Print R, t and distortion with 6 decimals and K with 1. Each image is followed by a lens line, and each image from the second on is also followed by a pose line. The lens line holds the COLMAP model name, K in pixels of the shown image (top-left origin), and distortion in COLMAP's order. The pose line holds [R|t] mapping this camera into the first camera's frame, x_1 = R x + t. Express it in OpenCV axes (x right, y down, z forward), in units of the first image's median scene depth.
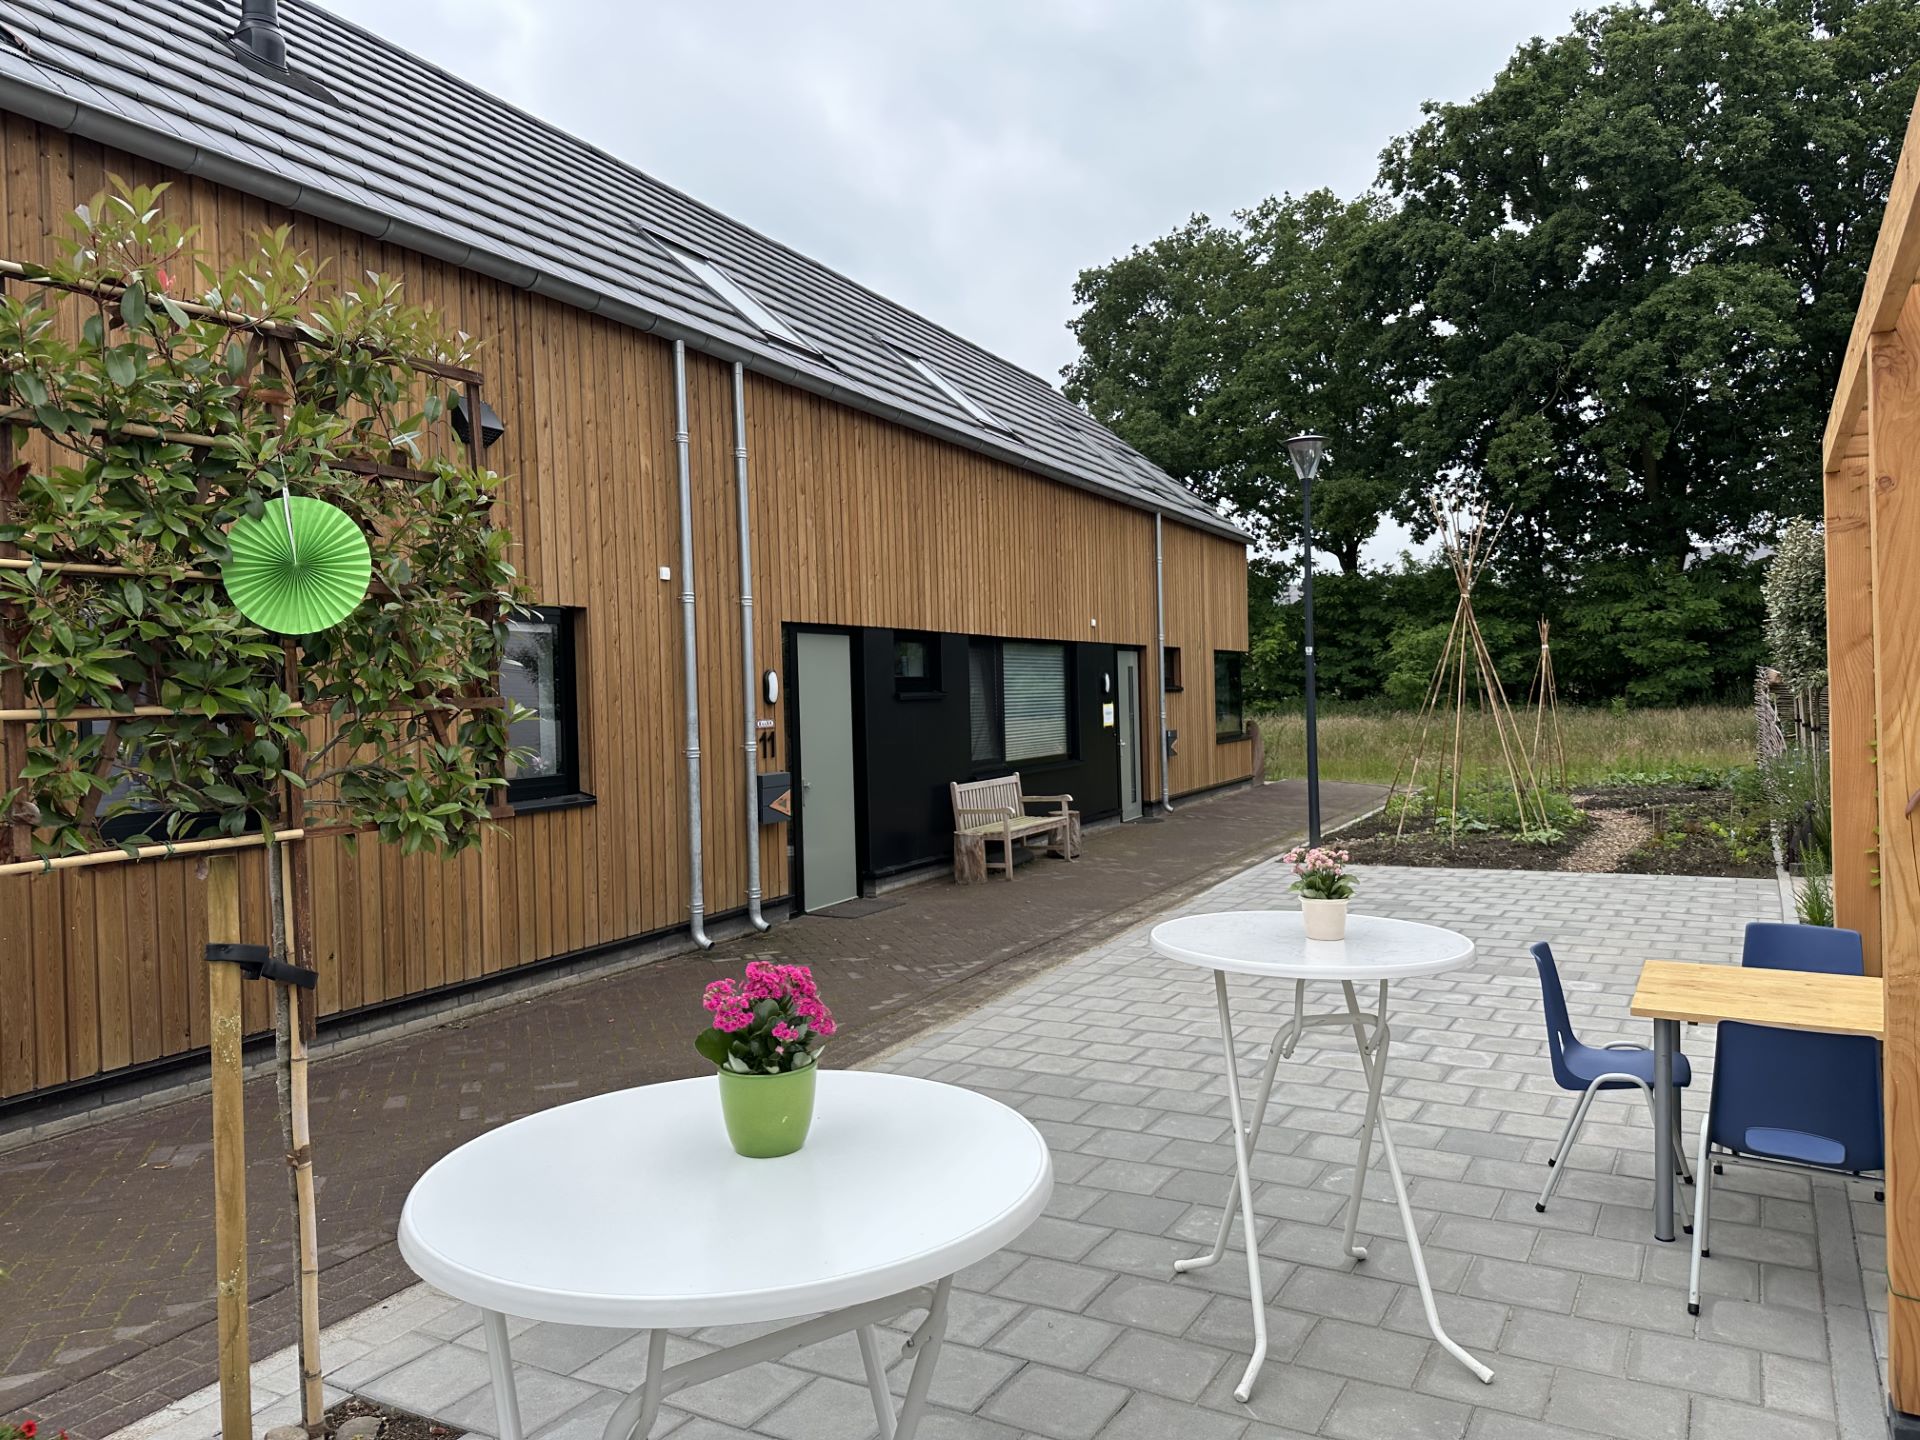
lens RADIAL K [[1303.4, 0, 1011.6], [0, 1303.4, 724.5], [0, 0, 1]] dist [0.087335, -0.145963]
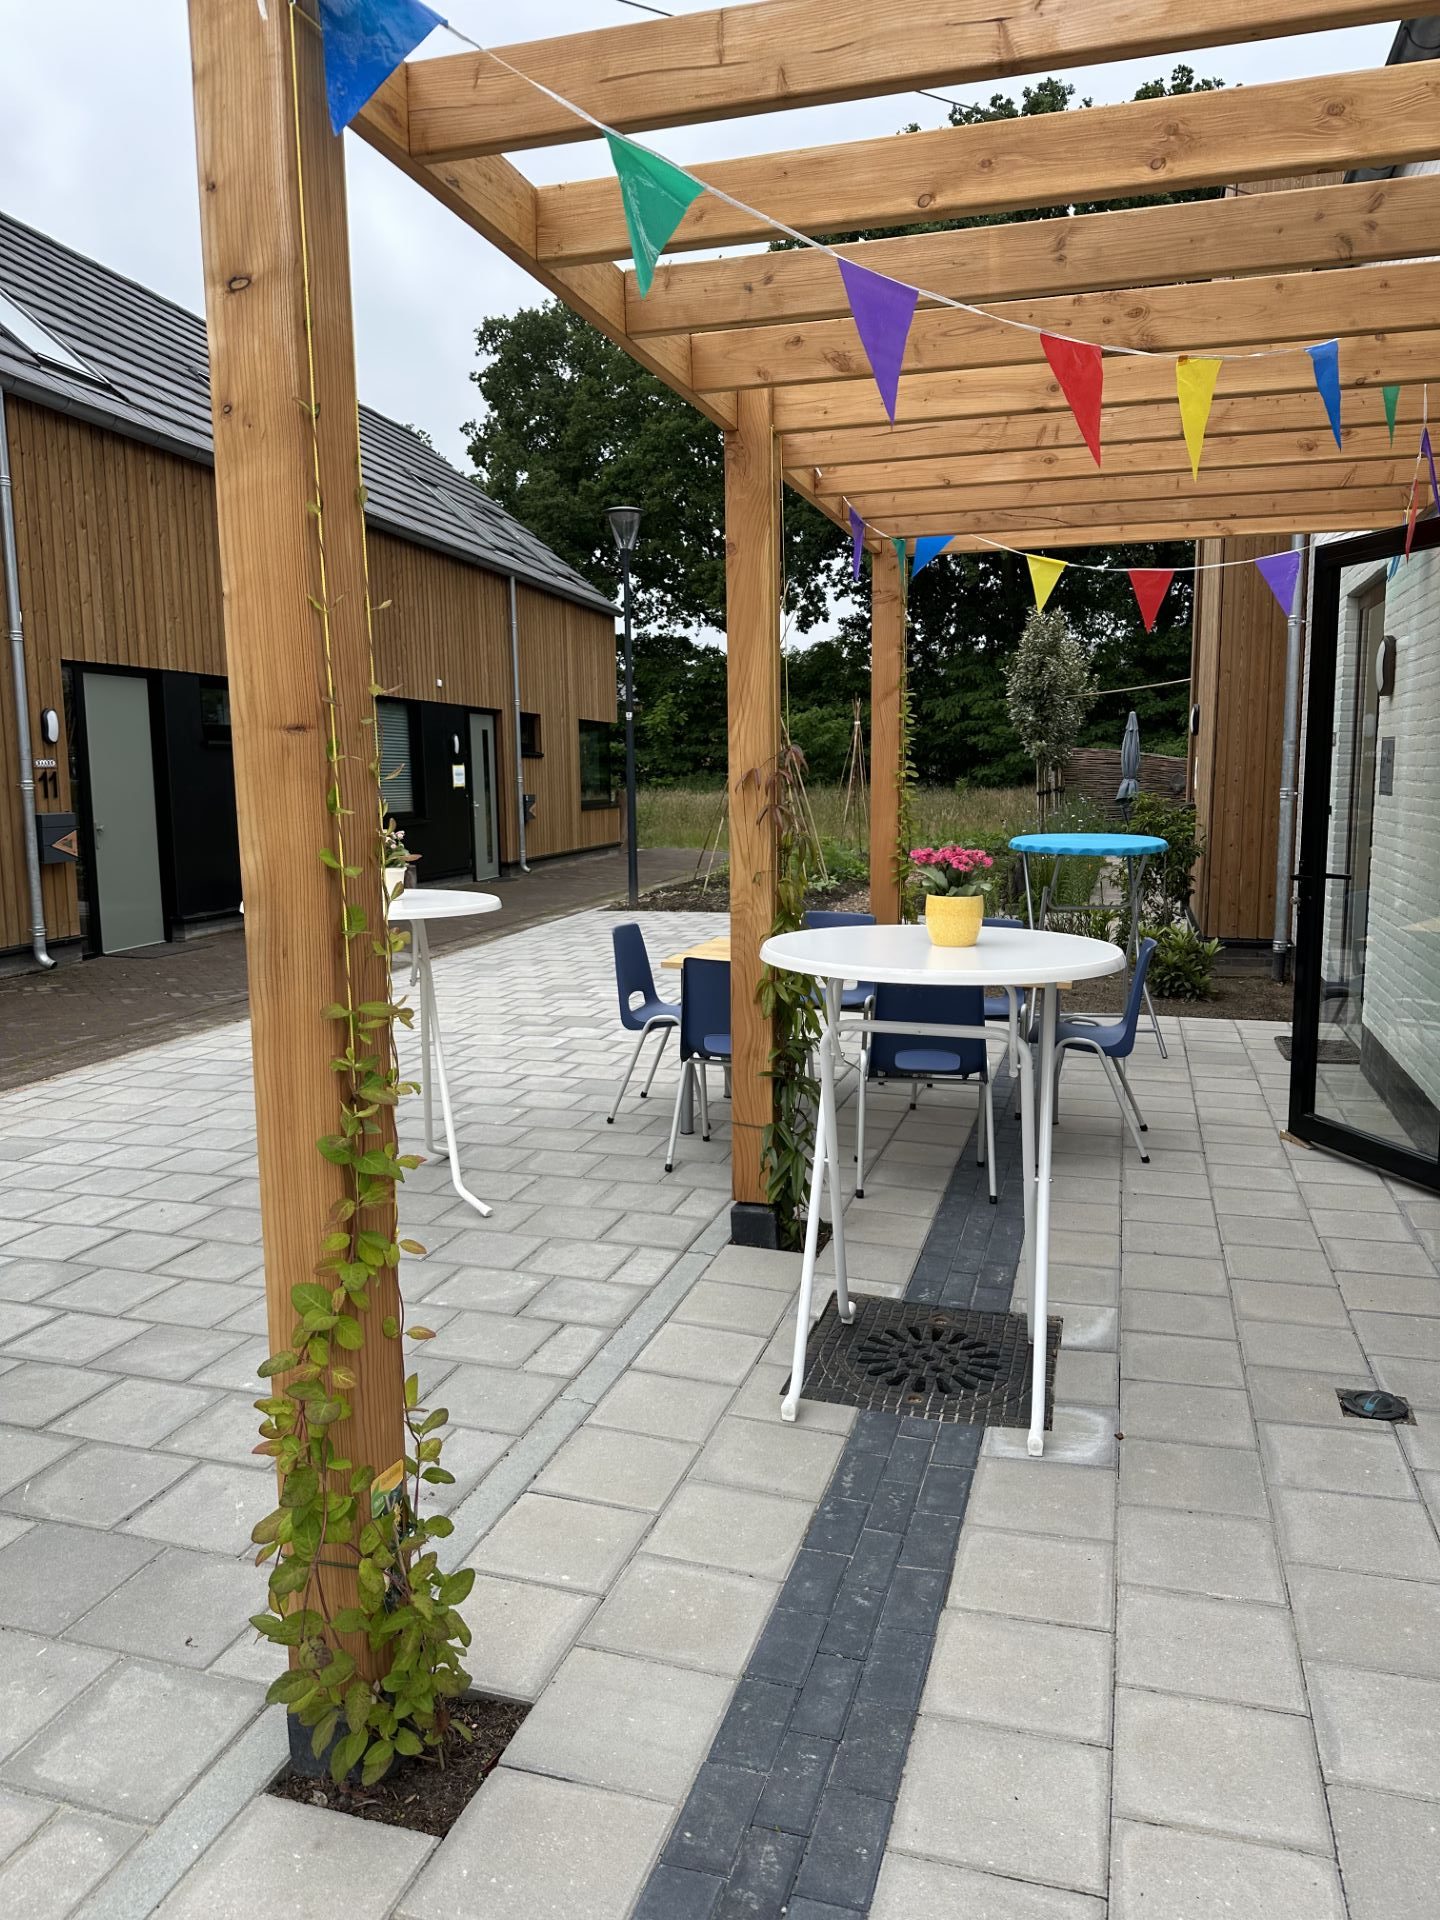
lens RADIAL K [[1303.4, 0, 771.6], [0, 1303.4, 963.3], [0, 0, 1]] dist [0.087335, -0.145963]
pose [[0.971790, -0.011873, 0.235548, 0.097622], [-0.015710, 0.993255, 0.114879, 0.023675], [-0.235323, -0.115339, 0.965049, -0.101592]]
